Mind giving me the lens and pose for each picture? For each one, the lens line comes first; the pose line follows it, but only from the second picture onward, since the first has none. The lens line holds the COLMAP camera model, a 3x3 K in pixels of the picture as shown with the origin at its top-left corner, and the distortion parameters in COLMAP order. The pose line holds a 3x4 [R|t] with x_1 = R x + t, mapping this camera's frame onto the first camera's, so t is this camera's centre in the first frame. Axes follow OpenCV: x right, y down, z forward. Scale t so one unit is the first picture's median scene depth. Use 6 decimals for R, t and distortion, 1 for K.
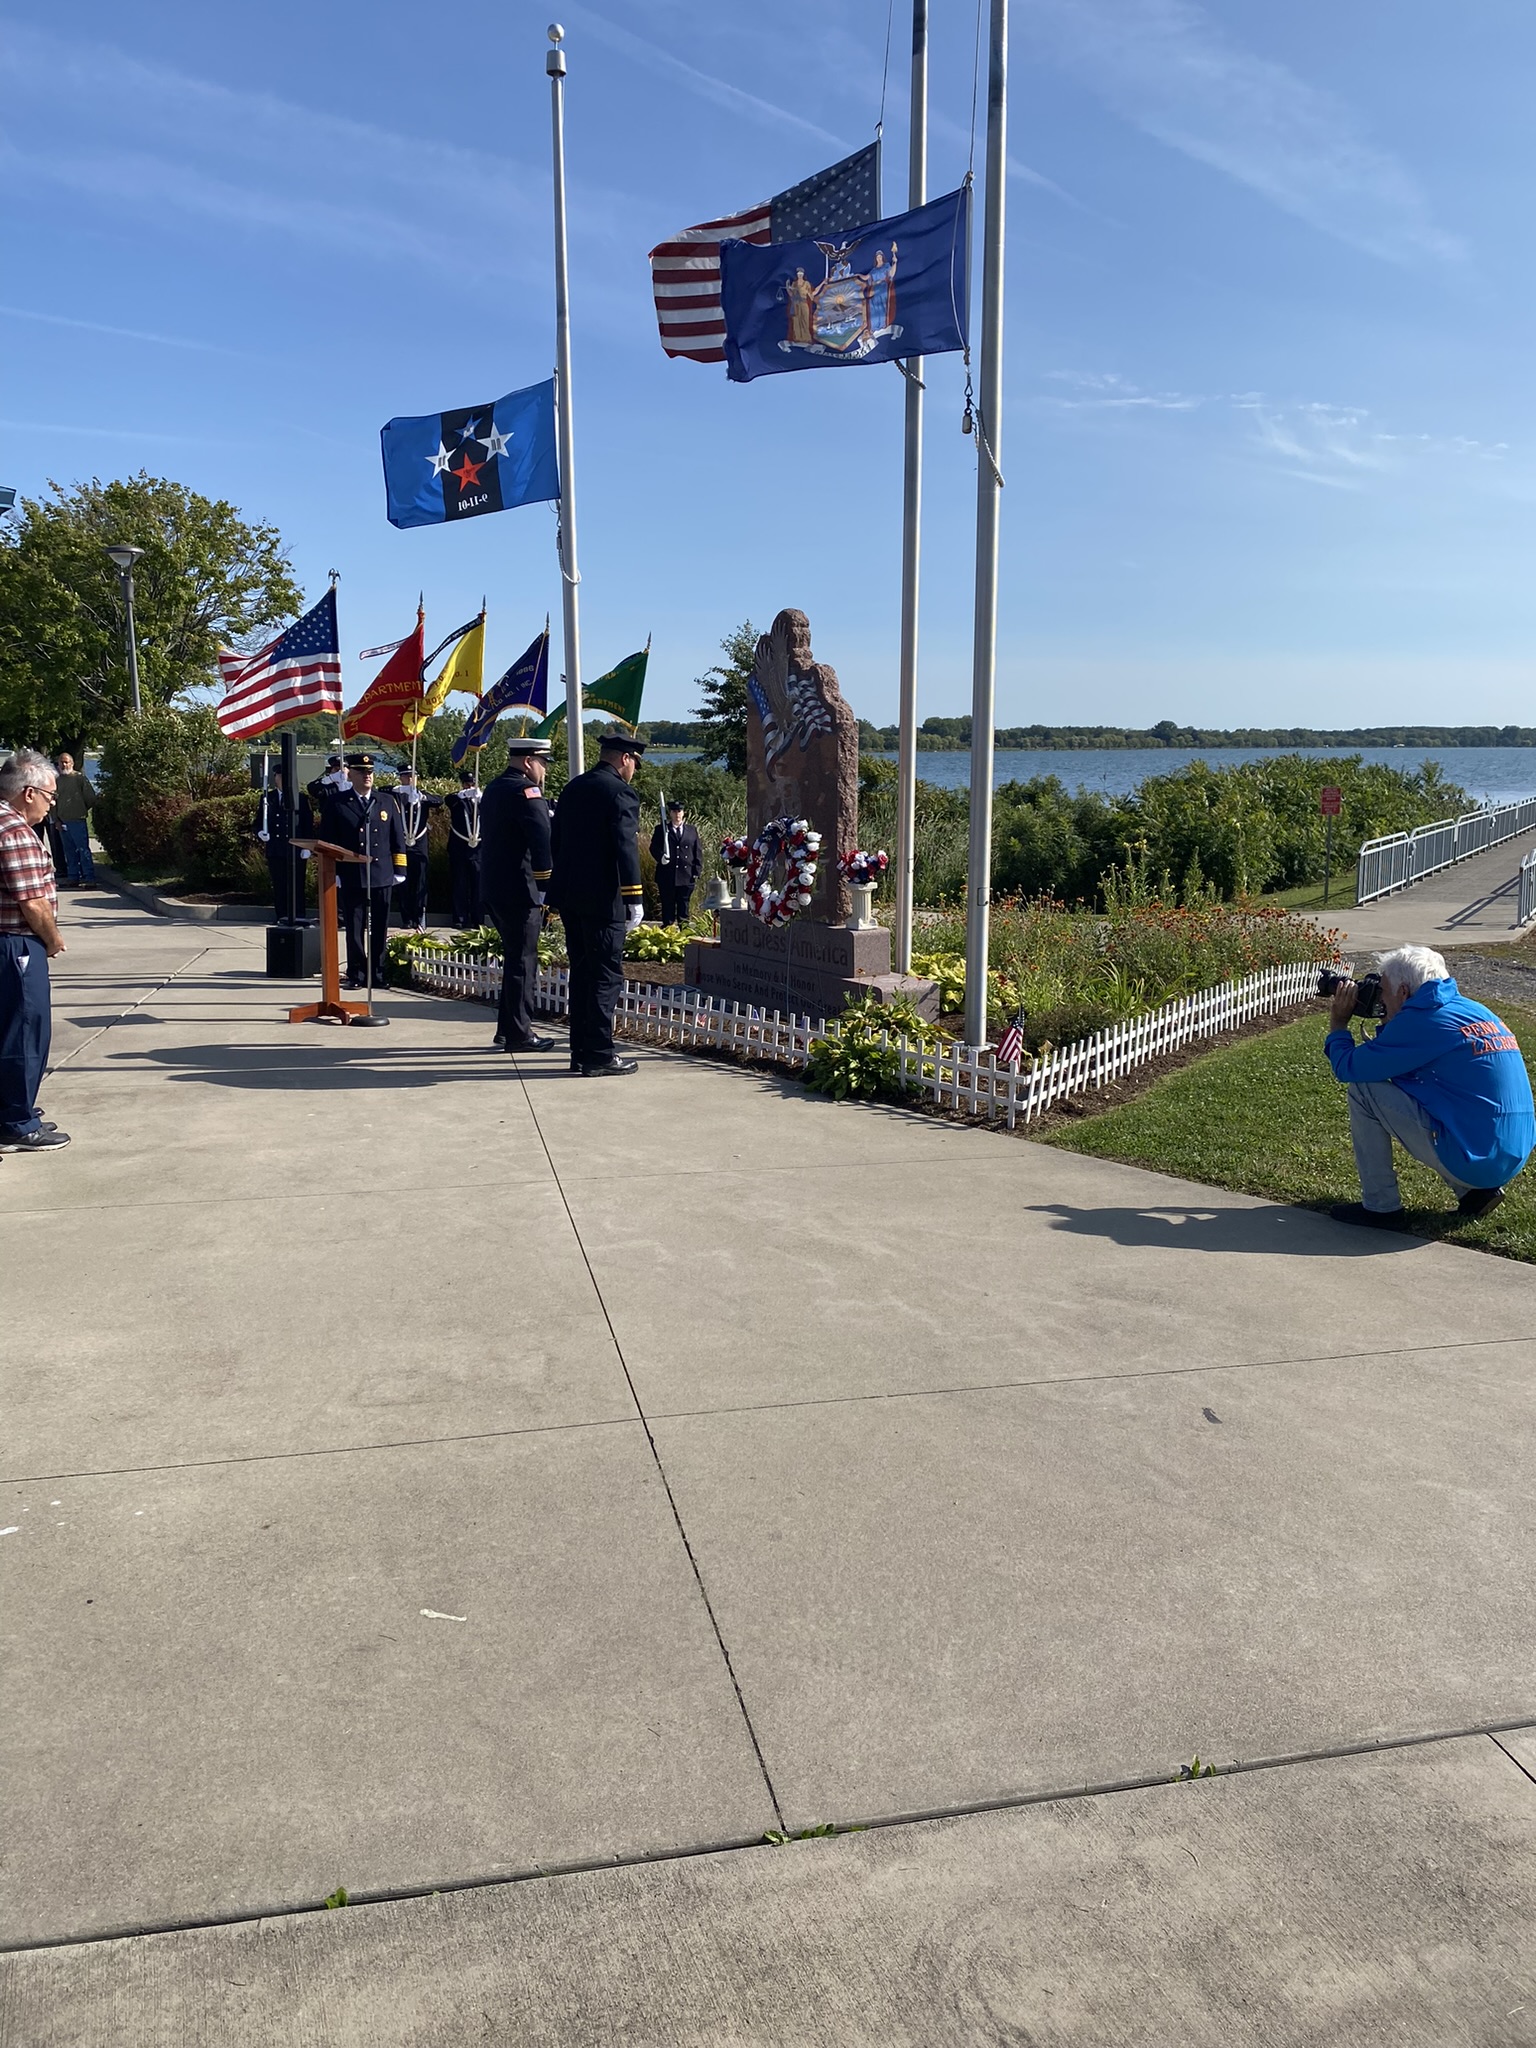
lens RADIAL K [[1544.6, 0, 770.8], [0, 1544.6, 1029.6], [0, 0, 1]] dist [0.057228, -0.073317]
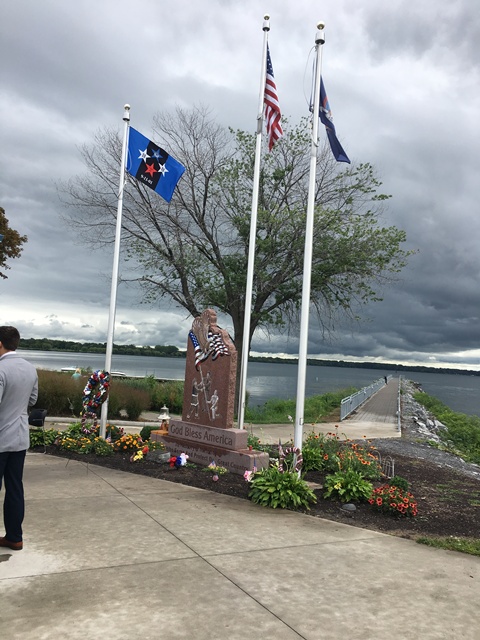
lens RADIAL K [[551.7, 0, 246.2], [0, 551.7, 319.5], [0, 0, 1]] dist [0.073551, -0.096052]
pose [[0.963006, 0.080313, 0.257232, -0.172373], [-0.015153, 0.969184, -0.245872, -0.017860], [-0.269052, 0.232879, 0.934547, 0.090030]]
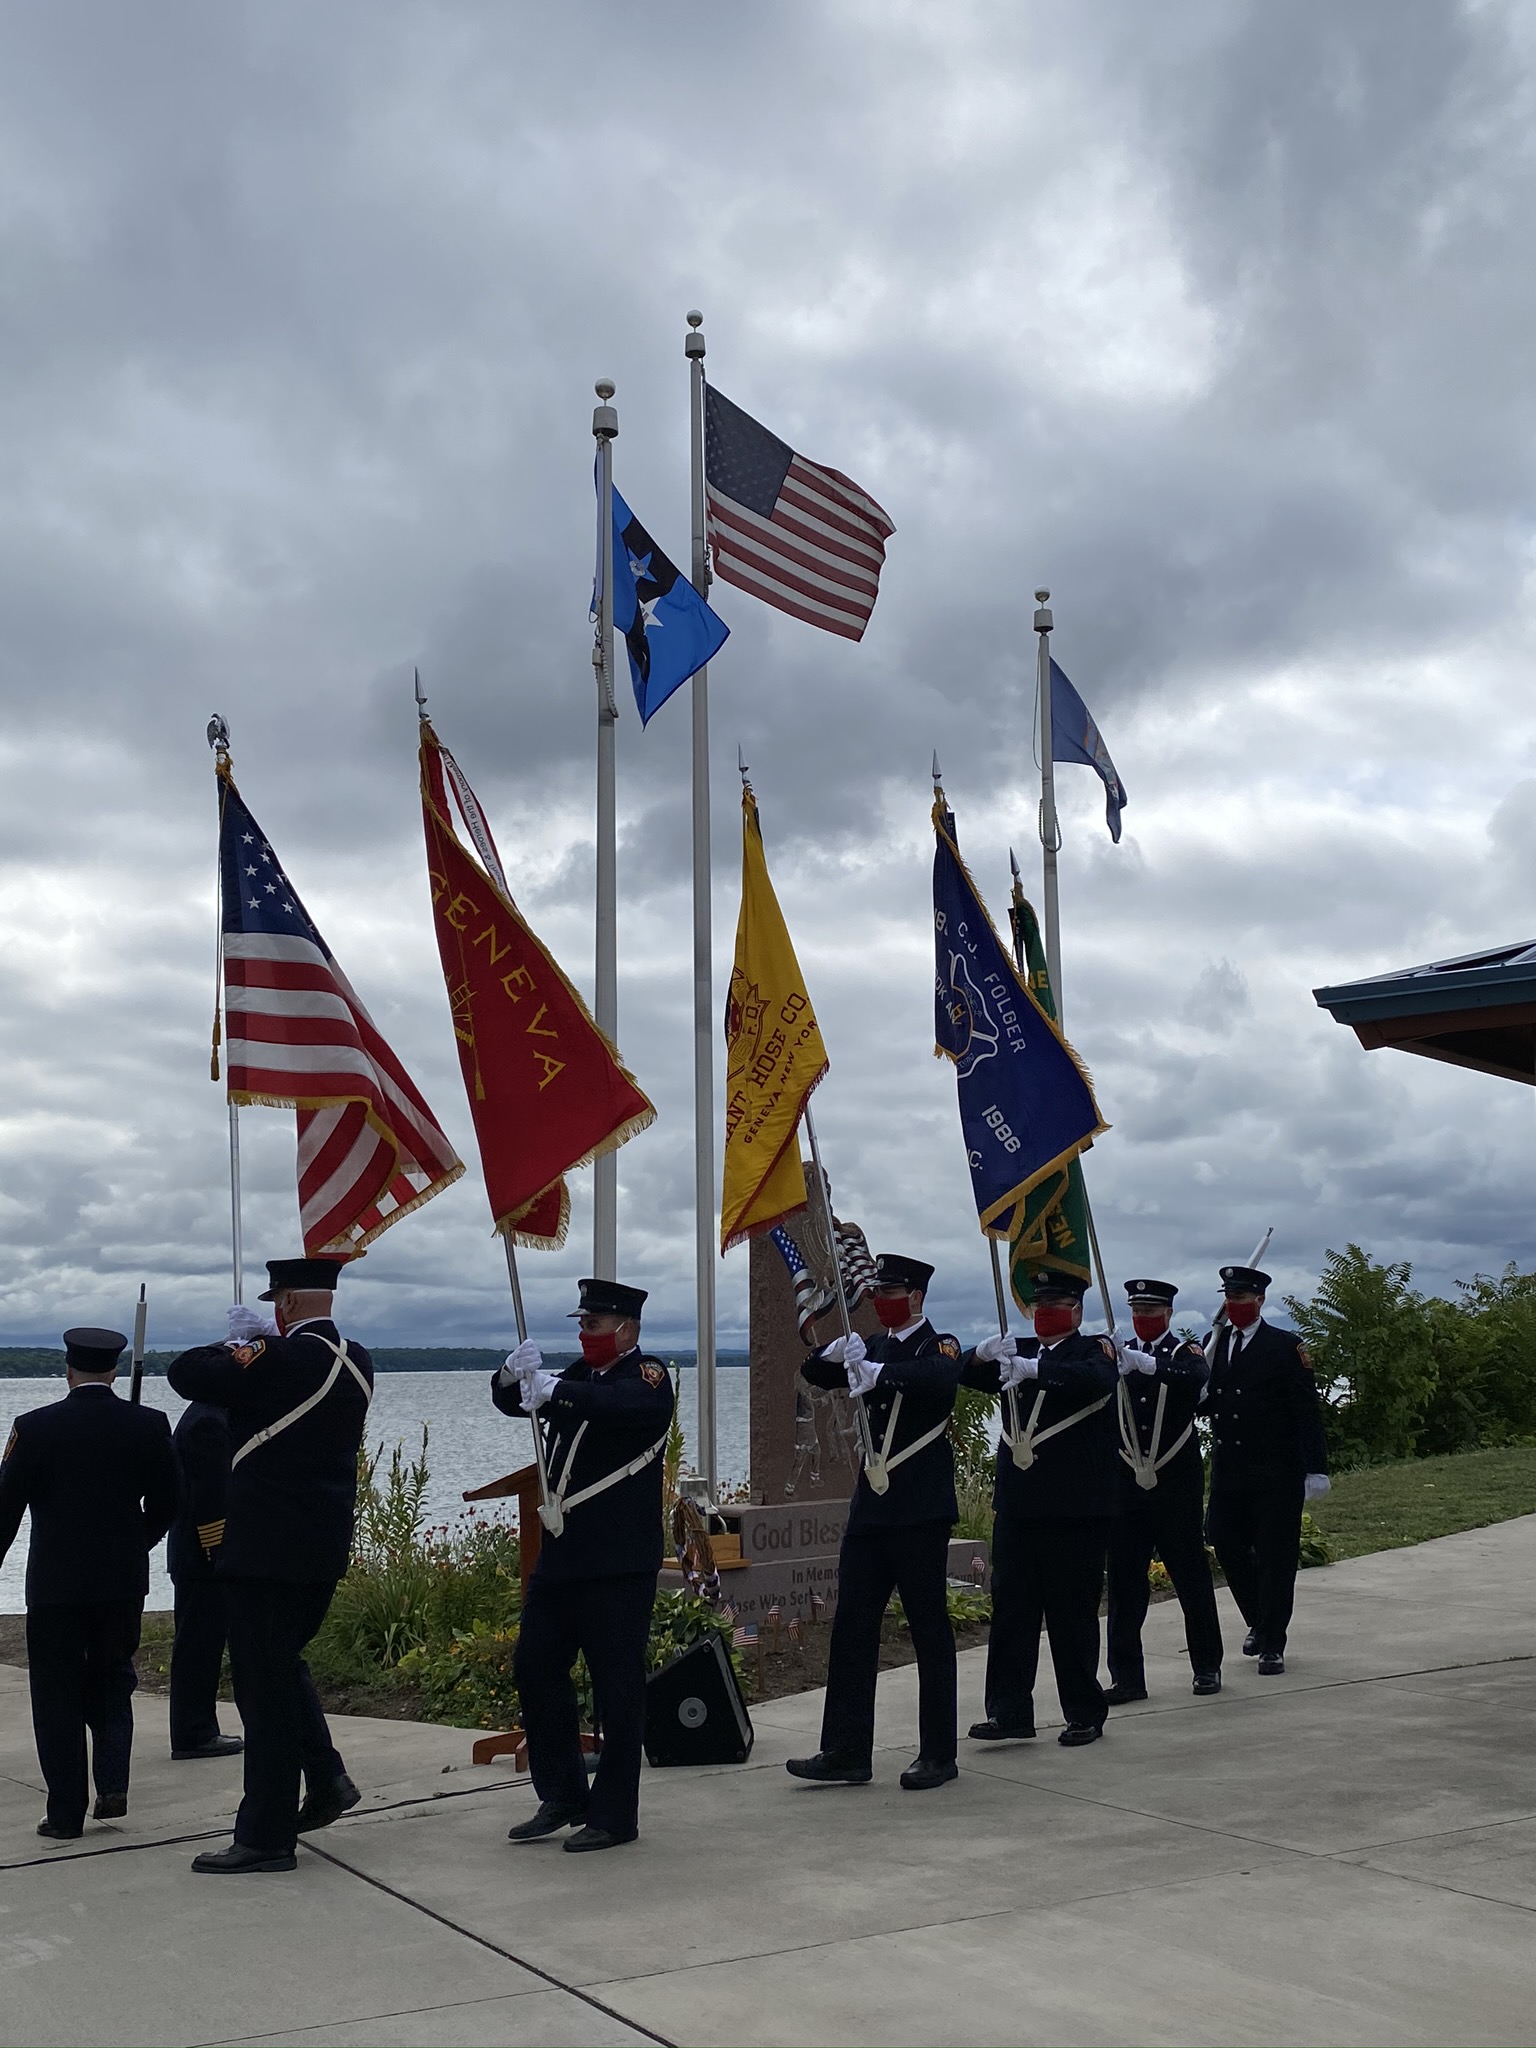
lens RADIAL K [[2190.2, 0, 787.1], [0, 2190.2, 963.4], [0, 0, 1]] dist [0.040104, 0.000000]
pose [[-0.280305, 0.176453, 0.943554, -1.254307], [0.183712, 0.974651, -0.127692, -0.222517], [-0.942167, 0.137549, -0.305616, 1.407151]]
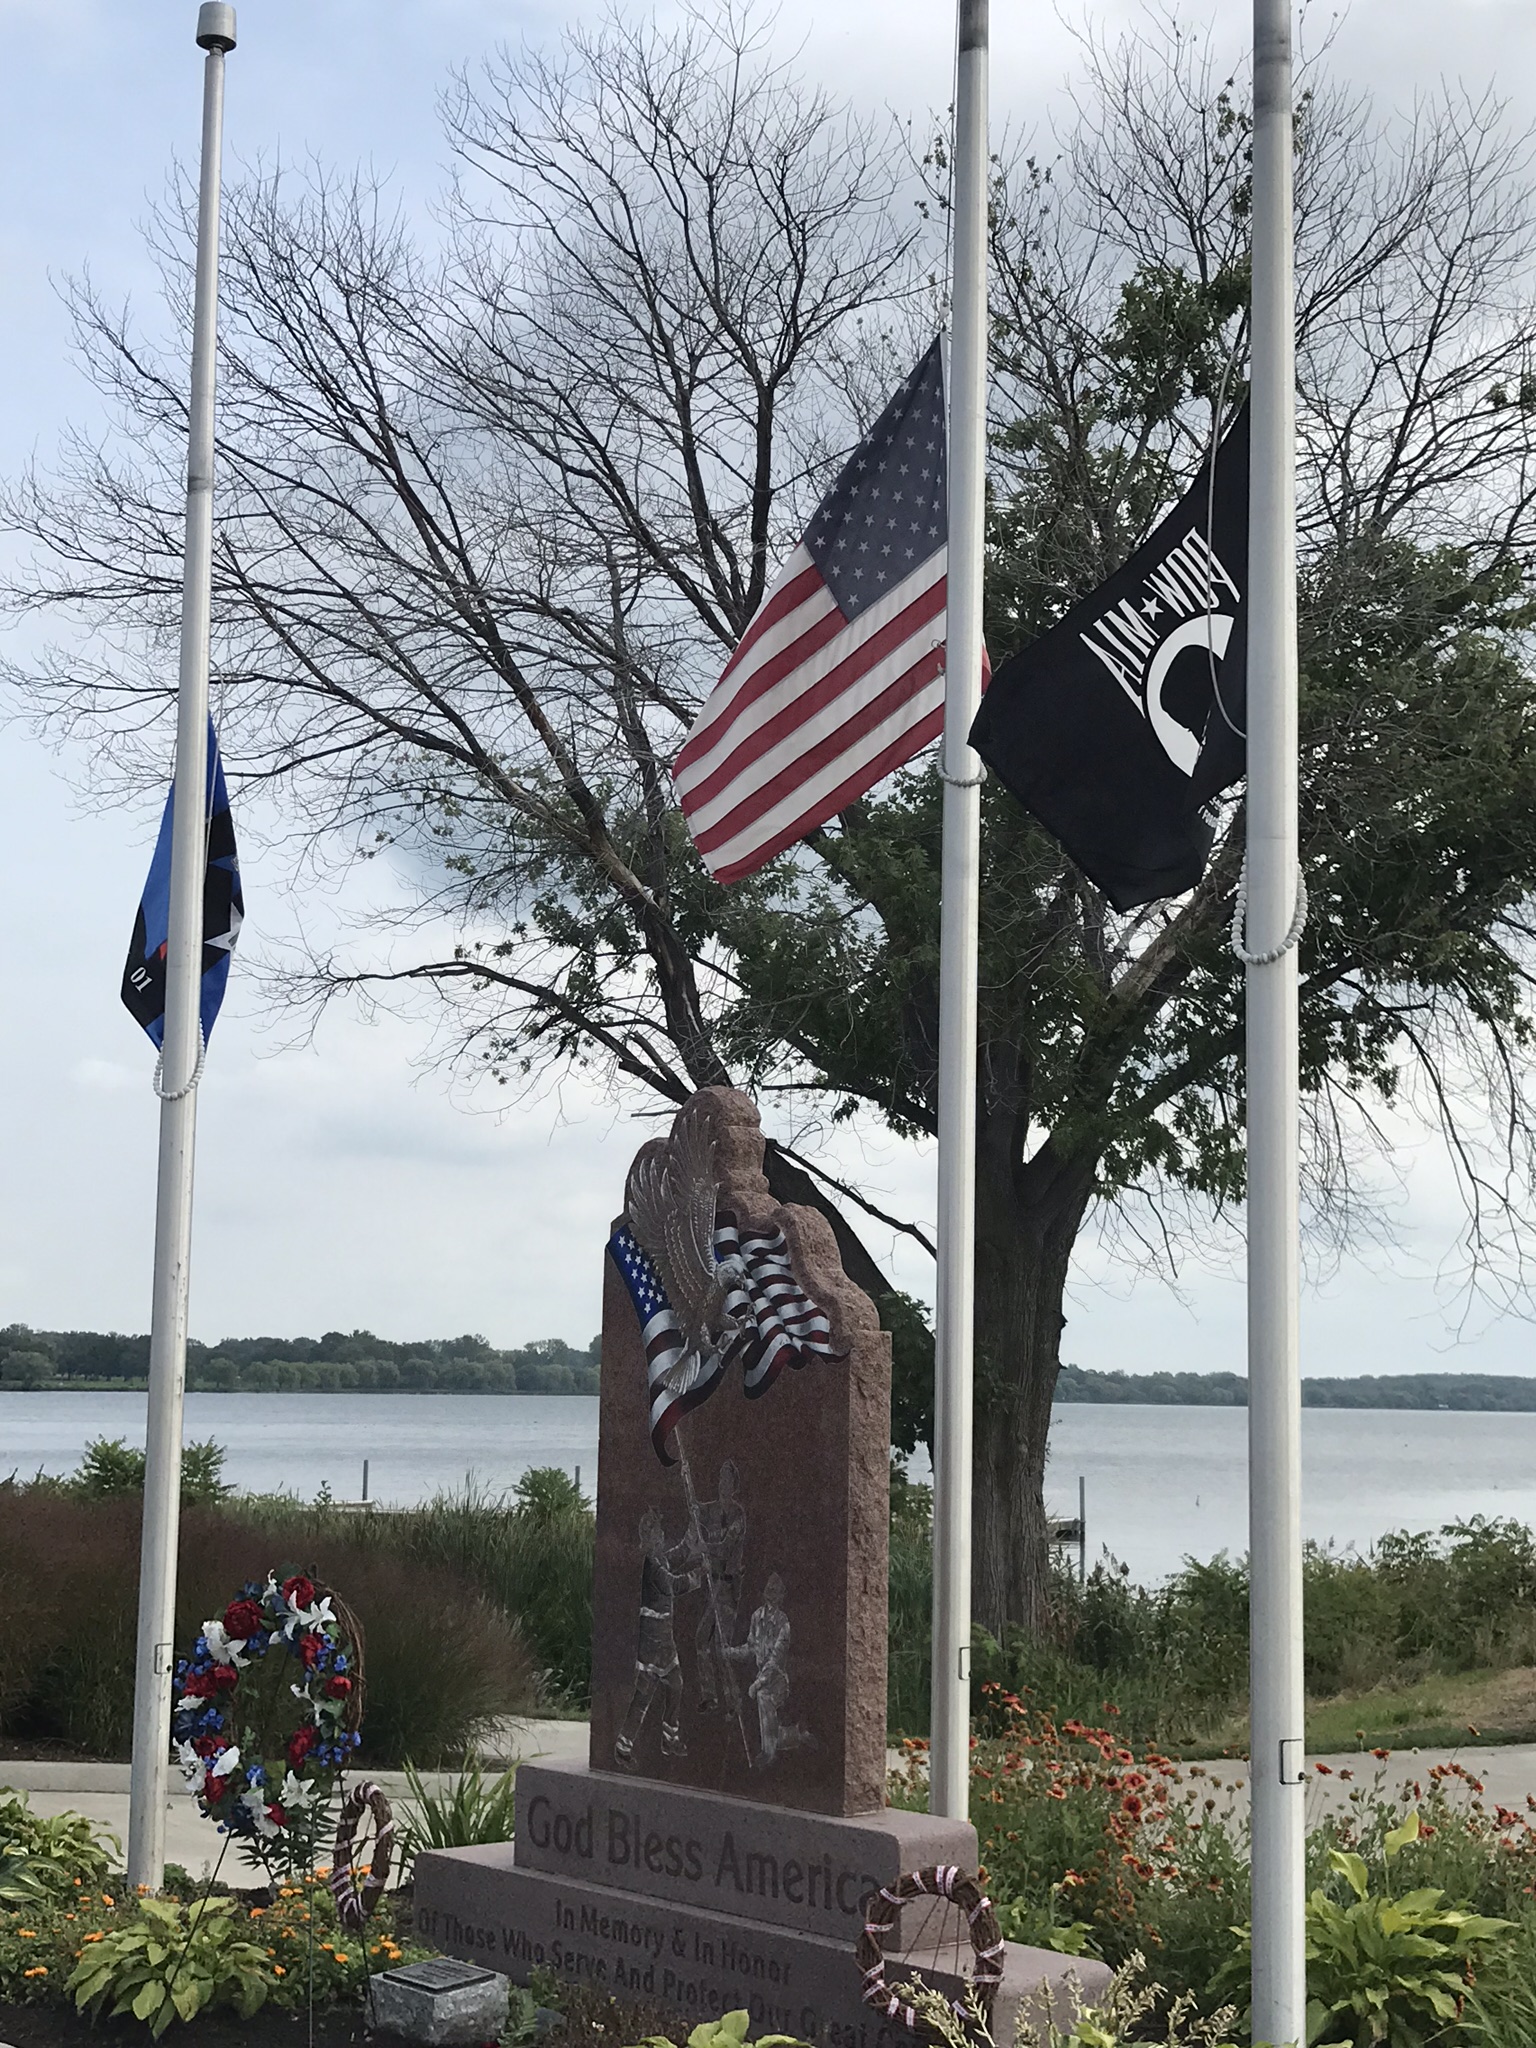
lens RADIAL K [[2989.9, 0, 769.5], [0, 2989.9, 1028.9], [0, 0, 1]] dist [0.057137, 0.000000]
pose [[0.987199, 0.038520, 0.154772, -0.108195], [0.008956, 0.955478, -0.294927, -0.030822], [-0.159242, 0.292538, 0.942902, 0.175481]]
